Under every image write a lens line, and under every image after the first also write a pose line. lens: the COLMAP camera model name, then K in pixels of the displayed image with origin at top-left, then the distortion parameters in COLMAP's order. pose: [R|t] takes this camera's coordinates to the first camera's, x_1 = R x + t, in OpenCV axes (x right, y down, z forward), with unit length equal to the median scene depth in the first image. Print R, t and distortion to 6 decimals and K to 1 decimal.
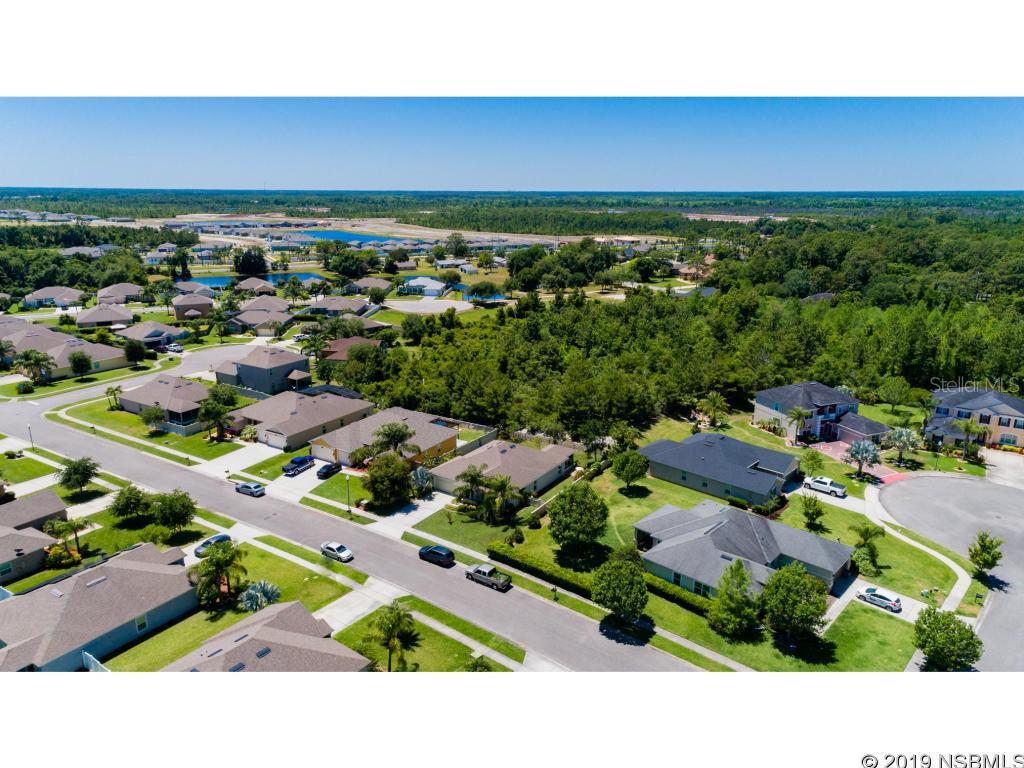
lens RADIAL K [[707.3, 0, 514.2], [0, 707.3, 383.7], [0, 0, 1]] dist [0.028810, -0.000369]
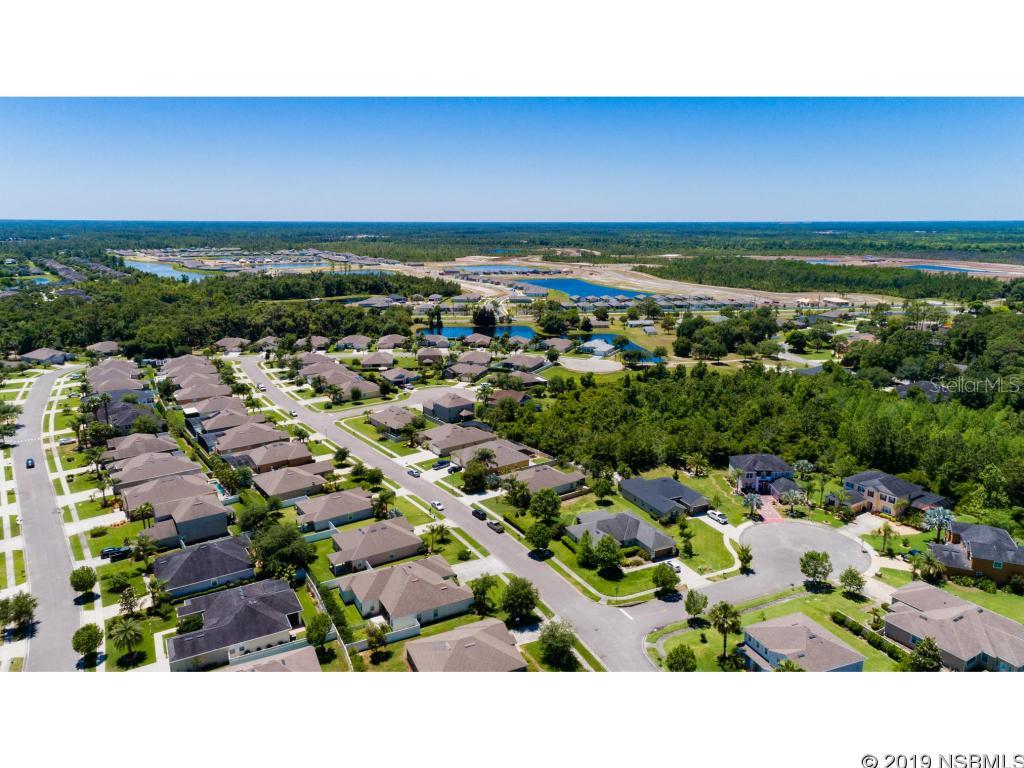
lens RADIAL K [[707.3, 0, 510.8], [0, 707.3, 385.1], [0, 0, 1]] dist [0.028810, -0.000369]
pose [[0.930430, 0.086234, -0.356180, 0.406720], [-0.099153, 0.994907, -0.018135, -0.062378], [0.352802, 0.052190, 0.934241, -0.548841]]
